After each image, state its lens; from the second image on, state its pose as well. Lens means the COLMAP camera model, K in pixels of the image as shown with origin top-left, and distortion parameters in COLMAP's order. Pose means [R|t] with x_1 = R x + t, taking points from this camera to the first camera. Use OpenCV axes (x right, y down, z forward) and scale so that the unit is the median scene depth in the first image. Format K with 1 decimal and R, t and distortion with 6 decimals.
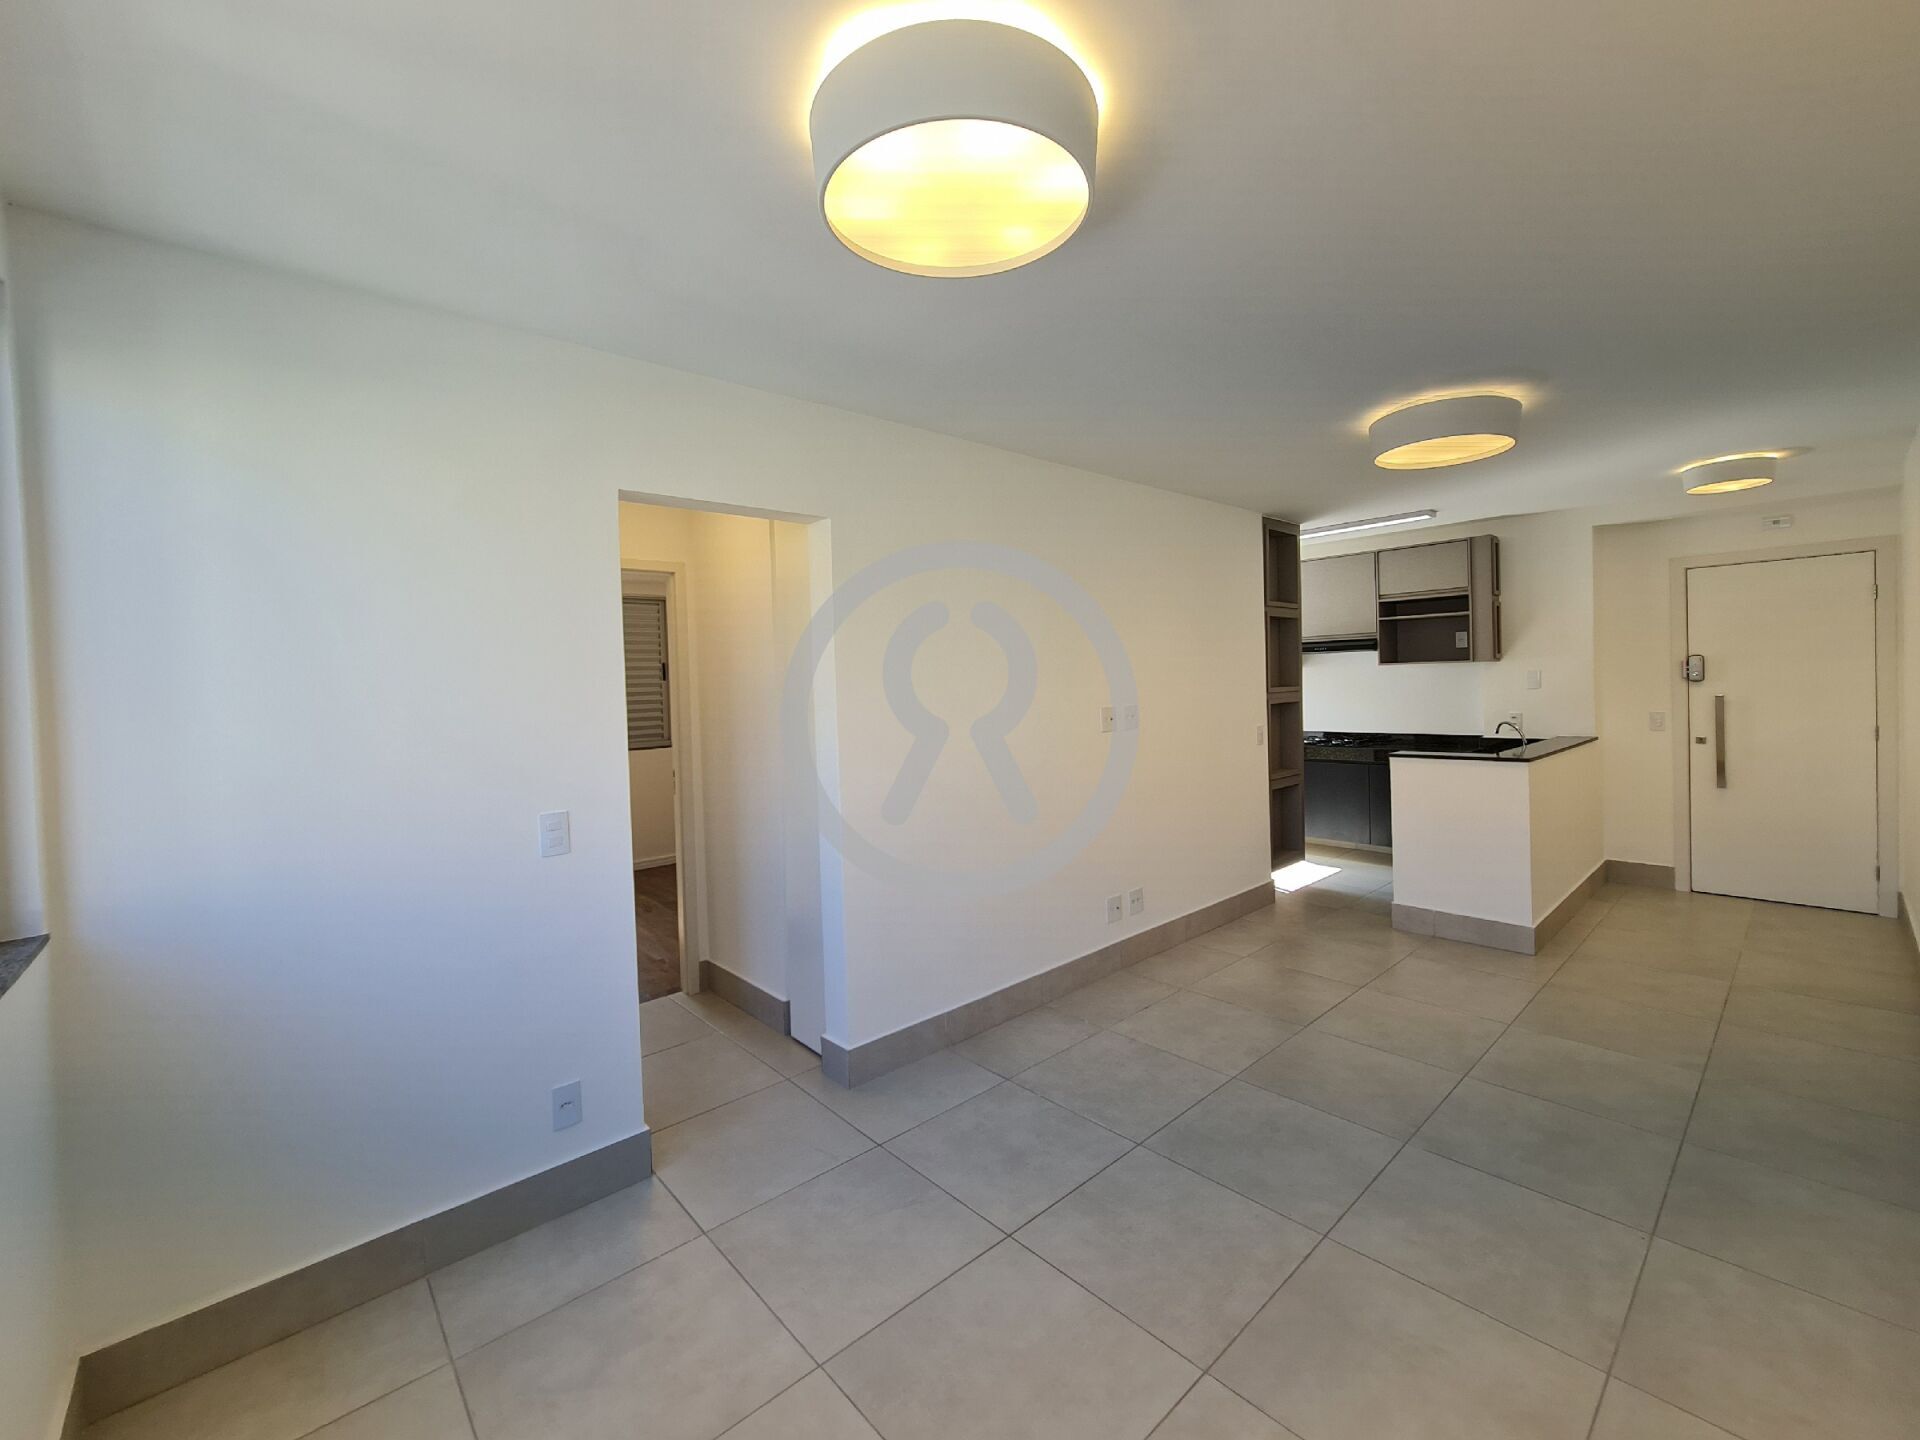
lens RADIAL K [[782.8, 0, 960.2], [0, 782.8, 696.0], [0, 0, 1]] dist [-0.008388, 0.000663]
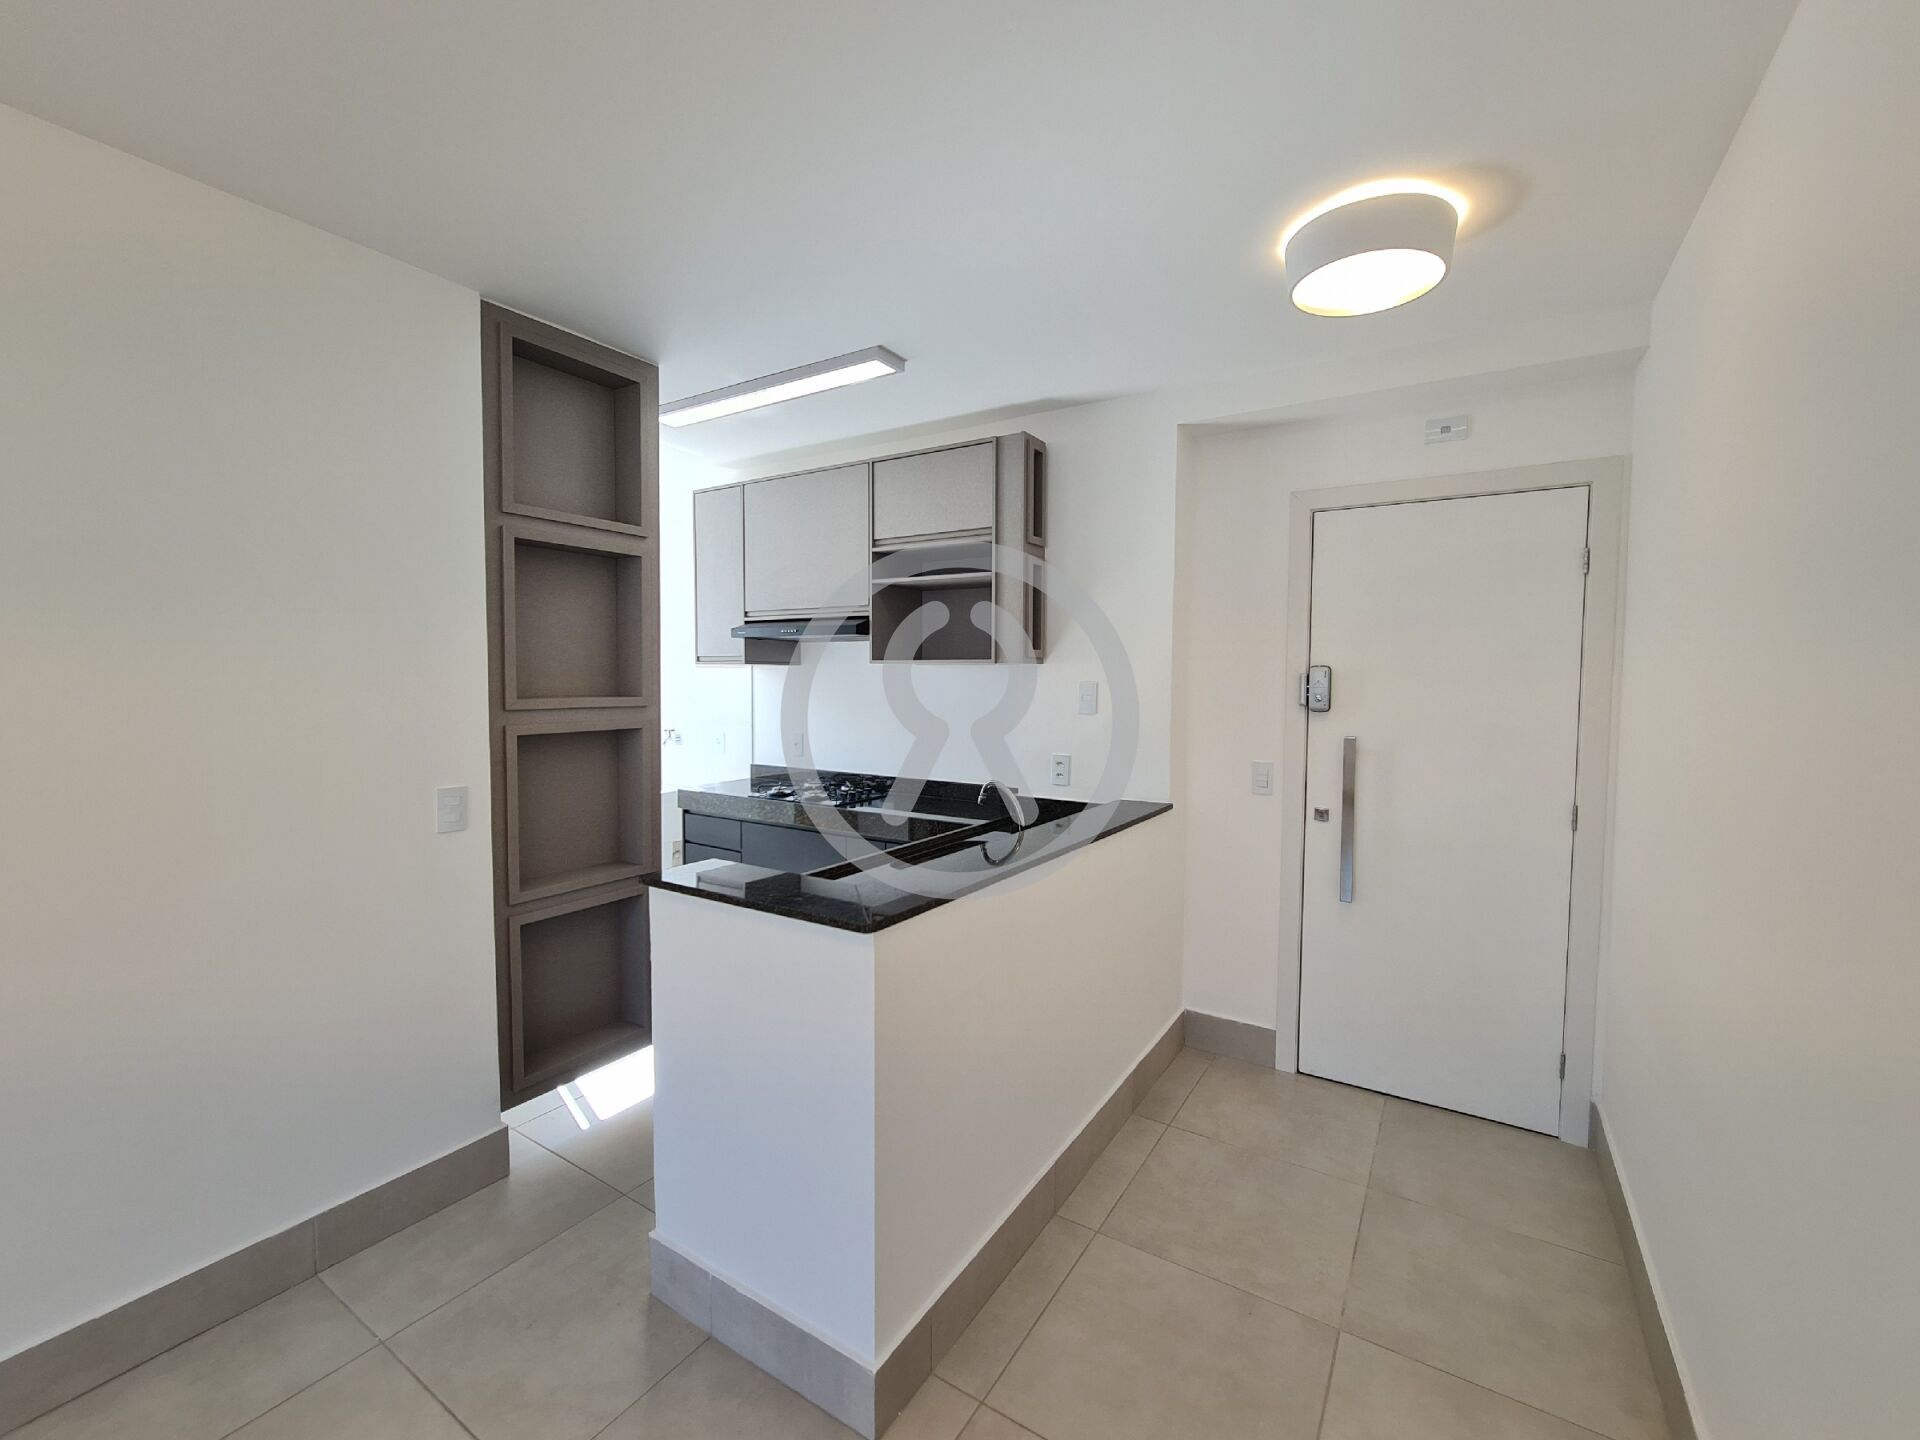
lens RADIAL K [[782.8, 0, 972.7], [0, 782.8, 716.9], [0, 0, 1]] dist [-0.008388, 0.000663]
pose [[0.960901, 0.025243, 0.275740, 0.535980], [-0.033422, 0.999129, 0.025003, -0.020231], [-0.274869, -0.033241, 0.960907, 0.511271]]
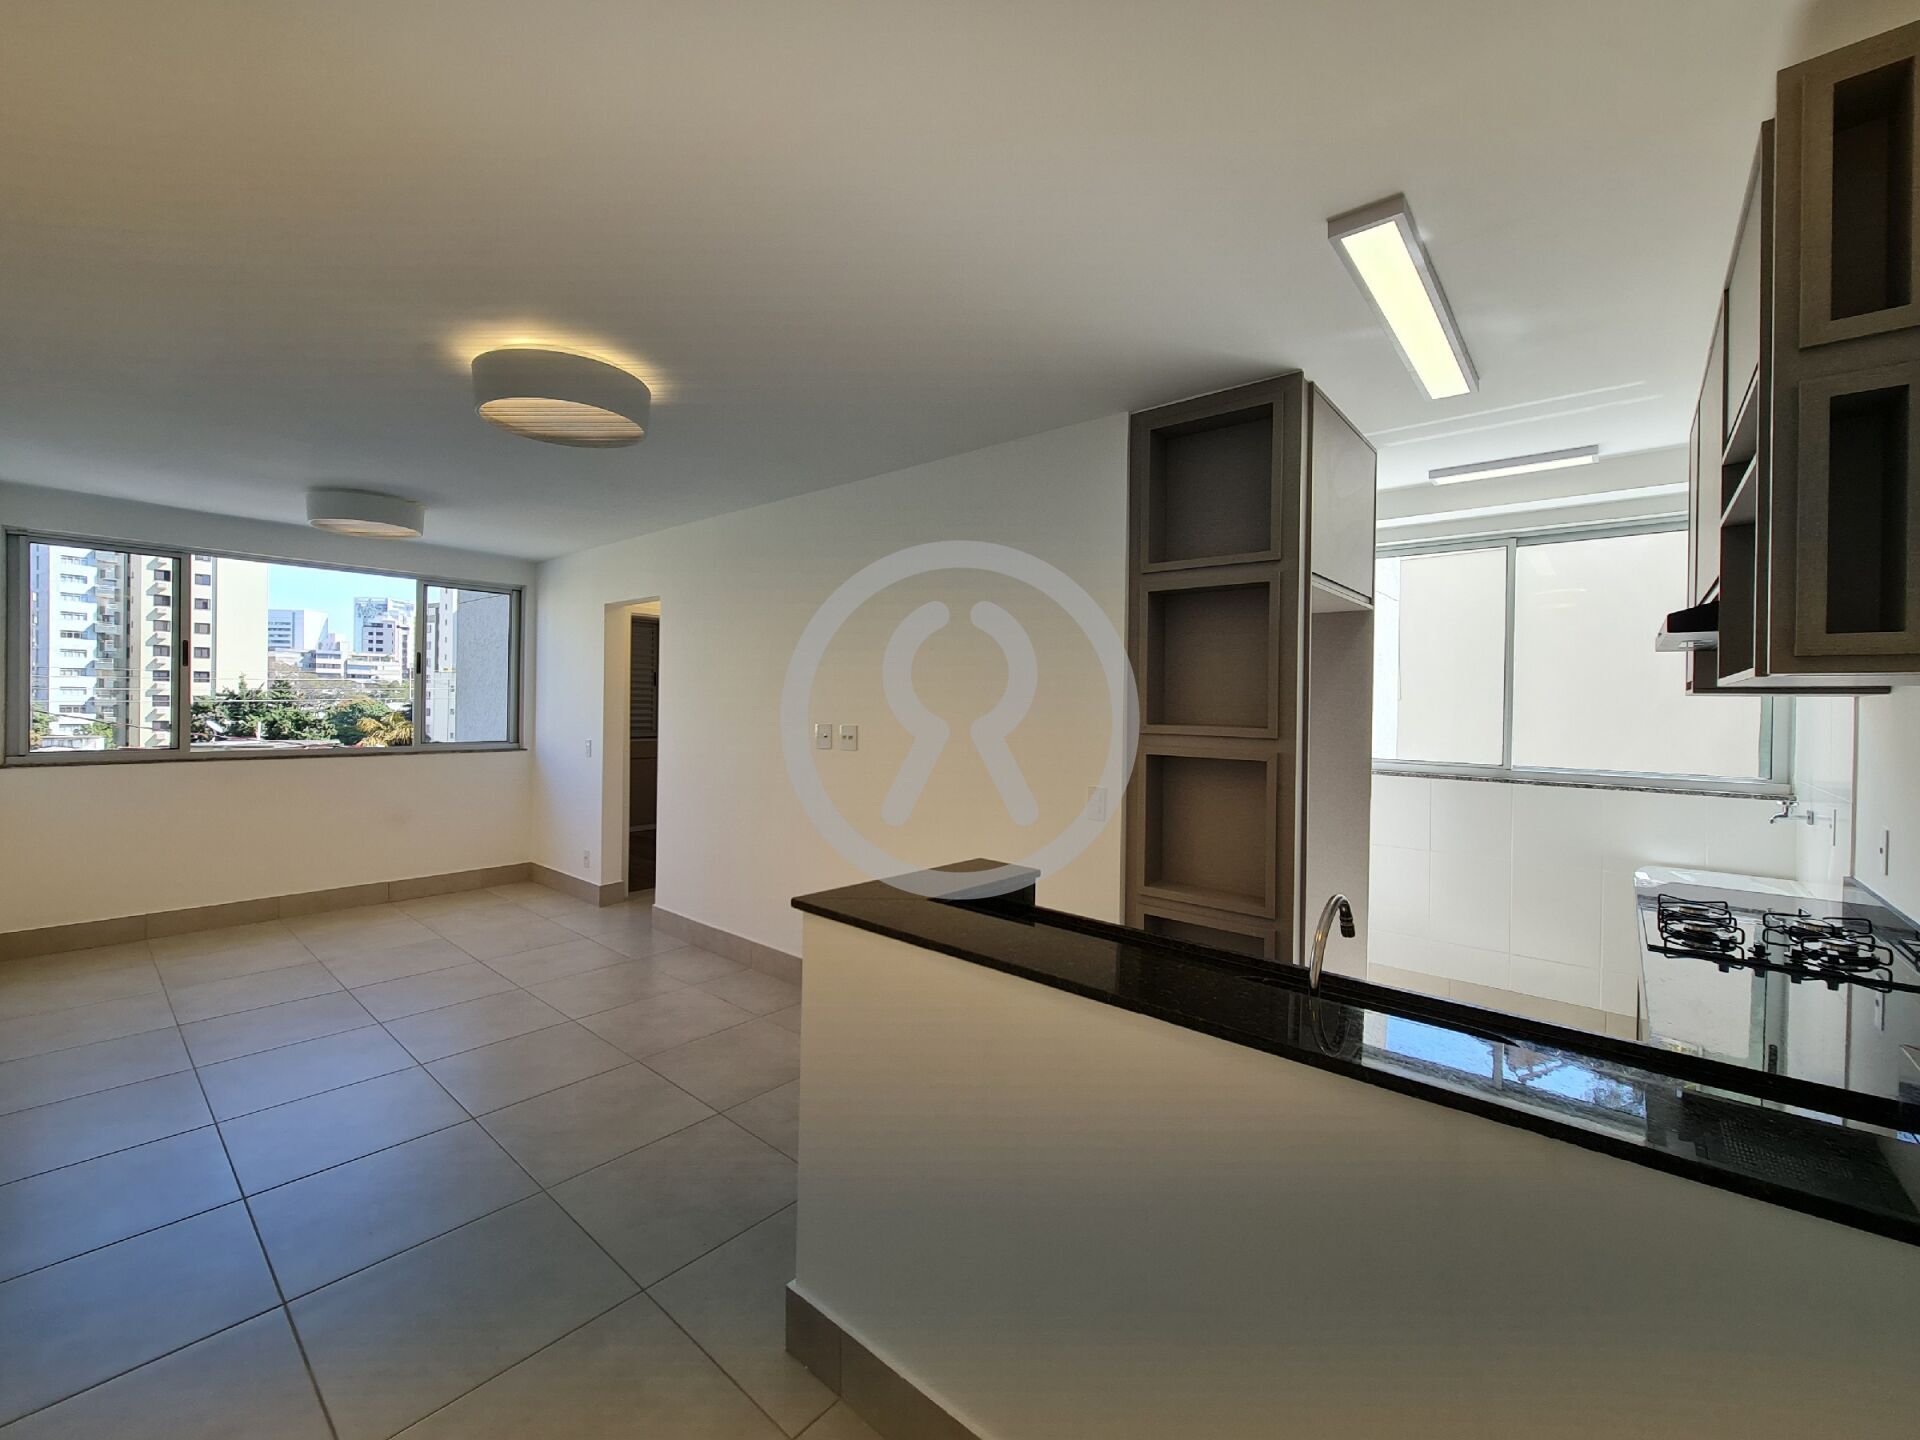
lens RADIAL K [[782.8, 0, 958.6], [0, 782.8, 709.9], [0, 0, 1]] dist [-0.008388, 0.000663]
pose [[0.132355, 0.041180, -0.990347, 0.932396], [-0.036902, 0.998649, 0.036593, -0.035781], [0.990515, 0.031703, 0.133695, 0.815972]]
